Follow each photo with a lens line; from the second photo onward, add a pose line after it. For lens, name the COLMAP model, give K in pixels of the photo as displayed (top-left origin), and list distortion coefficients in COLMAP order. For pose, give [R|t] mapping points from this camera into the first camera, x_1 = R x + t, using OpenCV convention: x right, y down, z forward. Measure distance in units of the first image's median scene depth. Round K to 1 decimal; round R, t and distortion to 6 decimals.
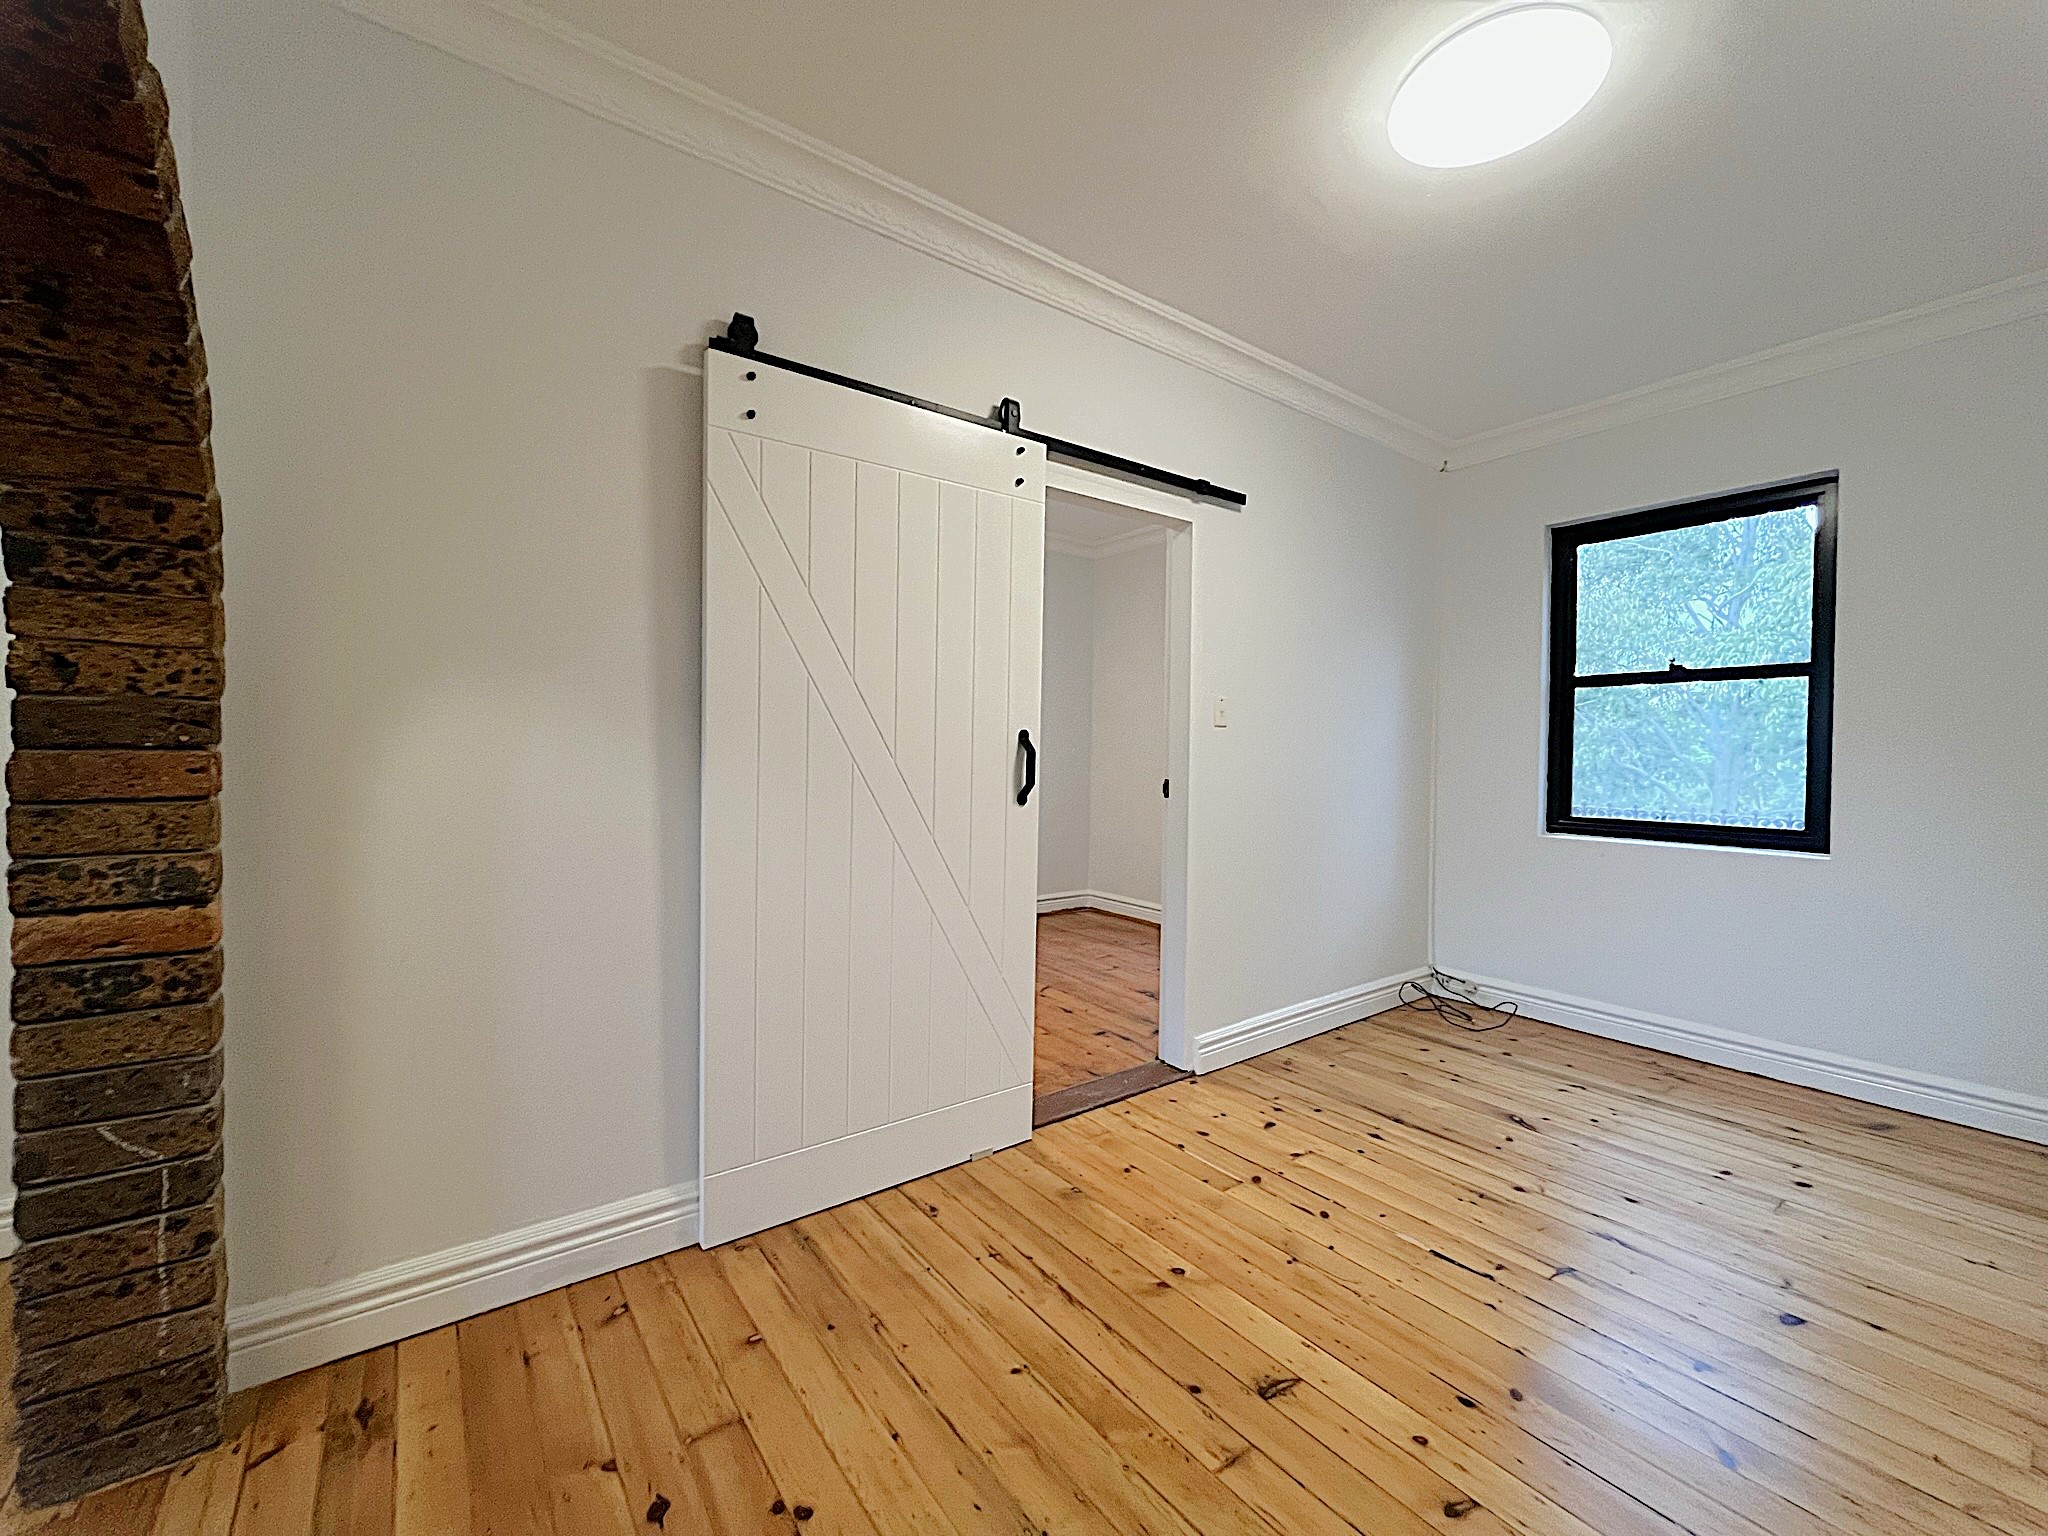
lens RADIAL K [[821.3, 0, 1024.0], [0, 821.3, 768.0], [0, 0, 1]] dist [-0.000604, -0.000080]
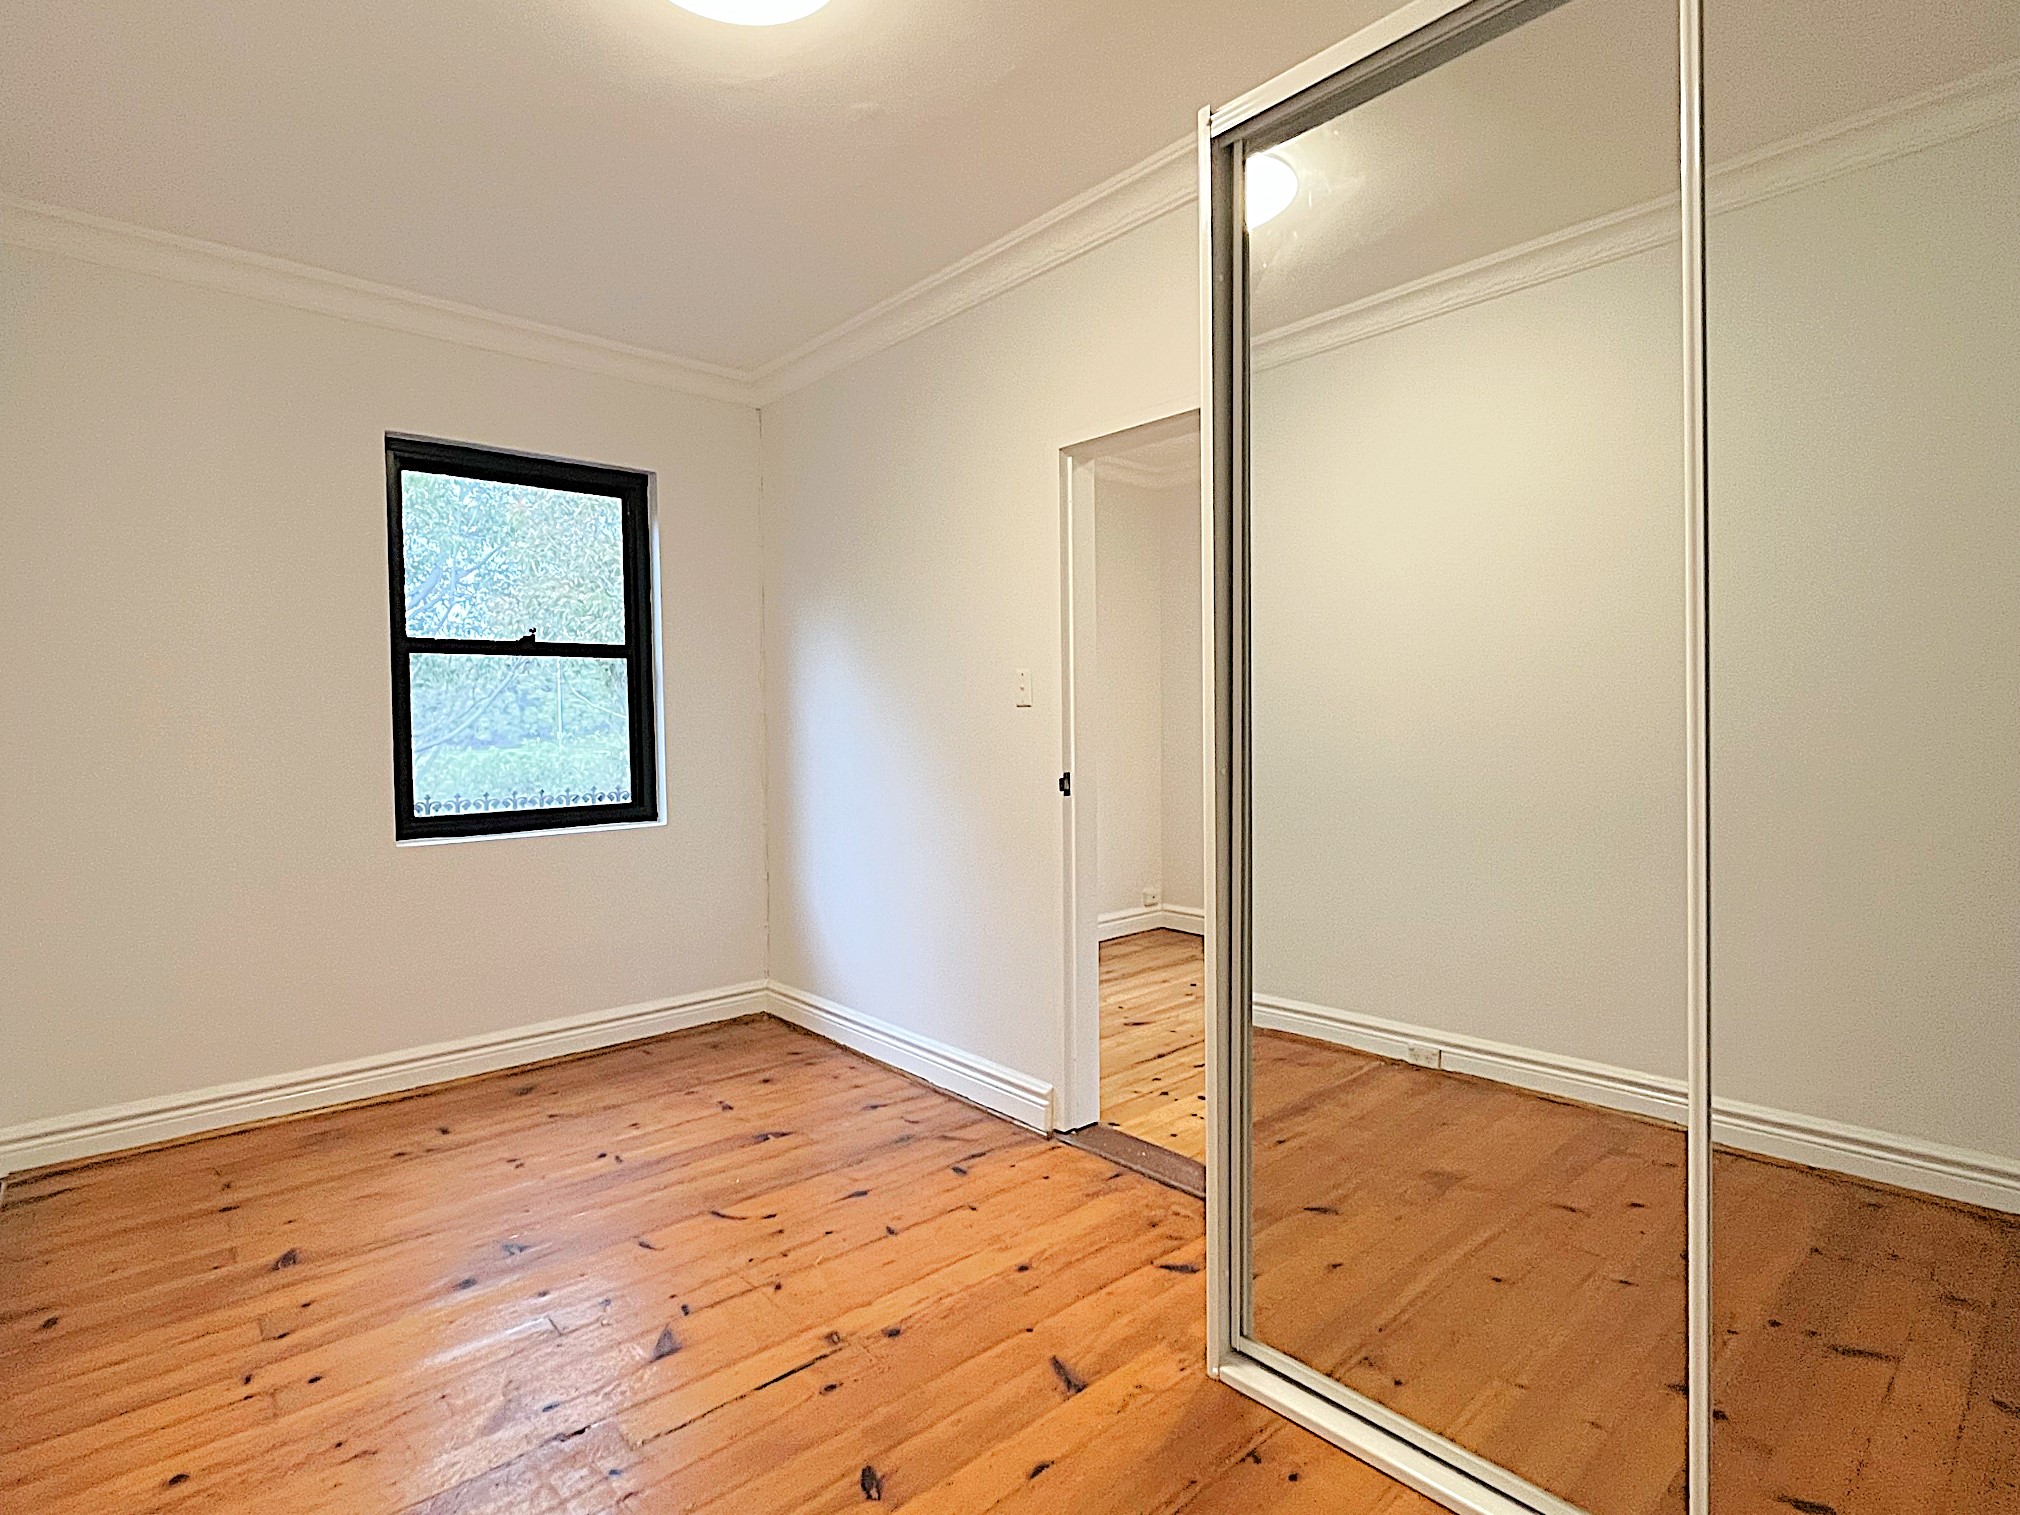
lens RADIAL K [[1042.5, 0, 1010.0], [0, 1042.5, 757.5], [0, 0, 1]] dist [0.000673, 0.000069]
pose [[-0.093384, -0.041890, 0.994749, -0.446789], [0.035710, 0.998331, 0.045393, -0.026148], [-0.994990, 0.039762, -0.091732, 0.630882]]
